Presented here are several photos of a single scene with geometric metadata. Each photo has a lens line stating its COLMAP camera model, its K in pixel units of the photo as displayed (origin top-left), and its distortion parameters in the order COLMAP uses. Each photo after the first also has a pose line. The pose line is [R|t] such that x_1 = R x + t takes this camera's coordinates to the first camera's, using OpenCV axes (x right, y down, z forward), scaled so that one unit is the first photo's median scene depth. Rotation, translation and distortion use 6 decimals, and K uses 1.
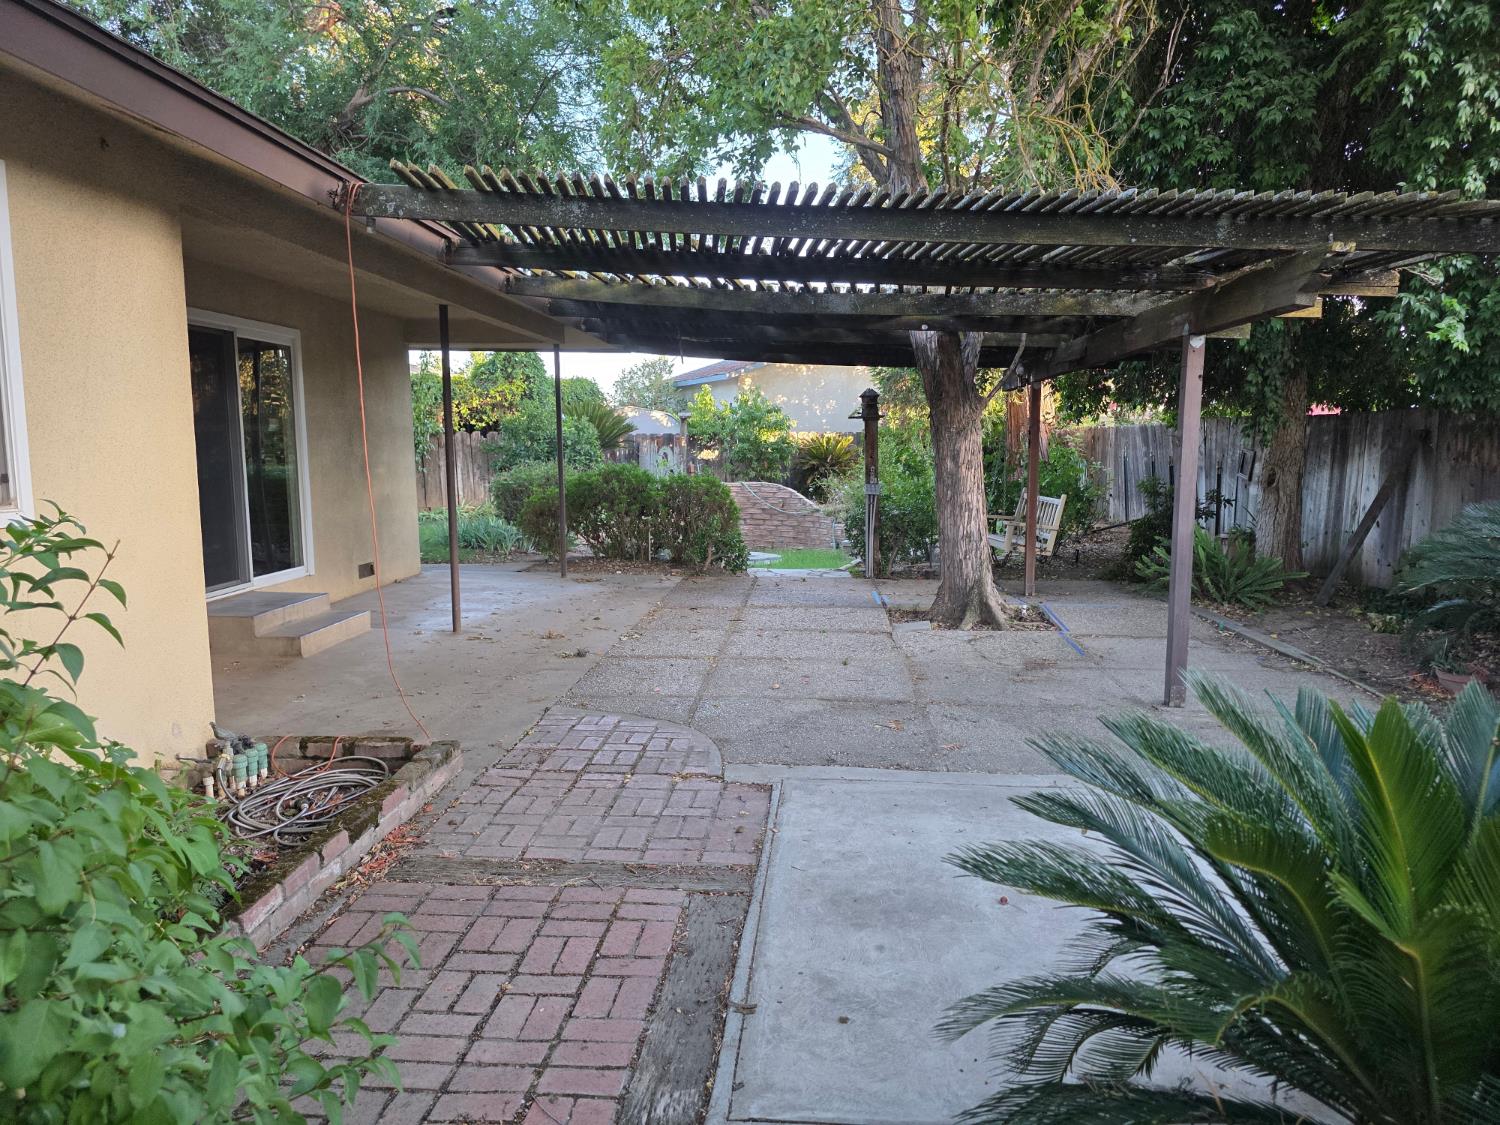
lens RADIAL K [[994.1, 0, 822.9], [0, 994.1, 562.2], [0, 0, 1]] dist [0.024587, -0.133778]
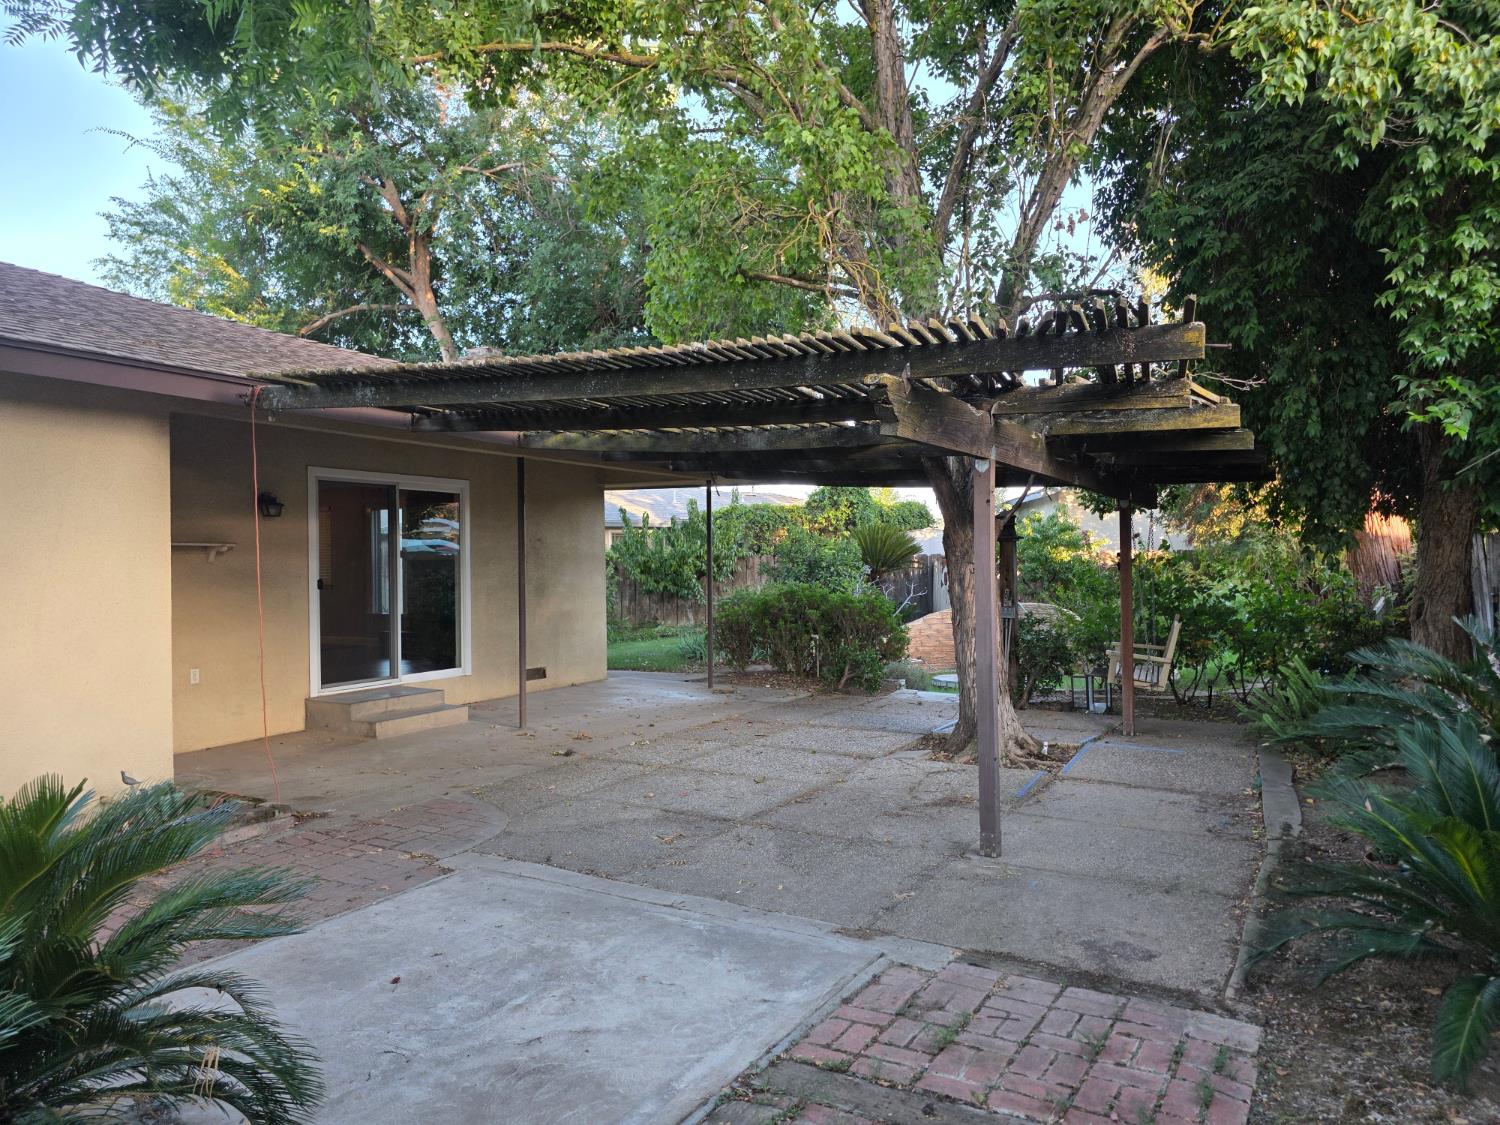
lens RADIAL K [[994.1, 0, 822.9], [0, 994.1, 562.2], [0, 0, 1]] dist [0.024587, -0.133778]
pose [[0.904210, -0.008895, -0.426996, 0.427162], [-0.041007, 0.993356, -0.107531, -0.012733], [0.425116, 0.114740, 0.897837, 0.055270]]
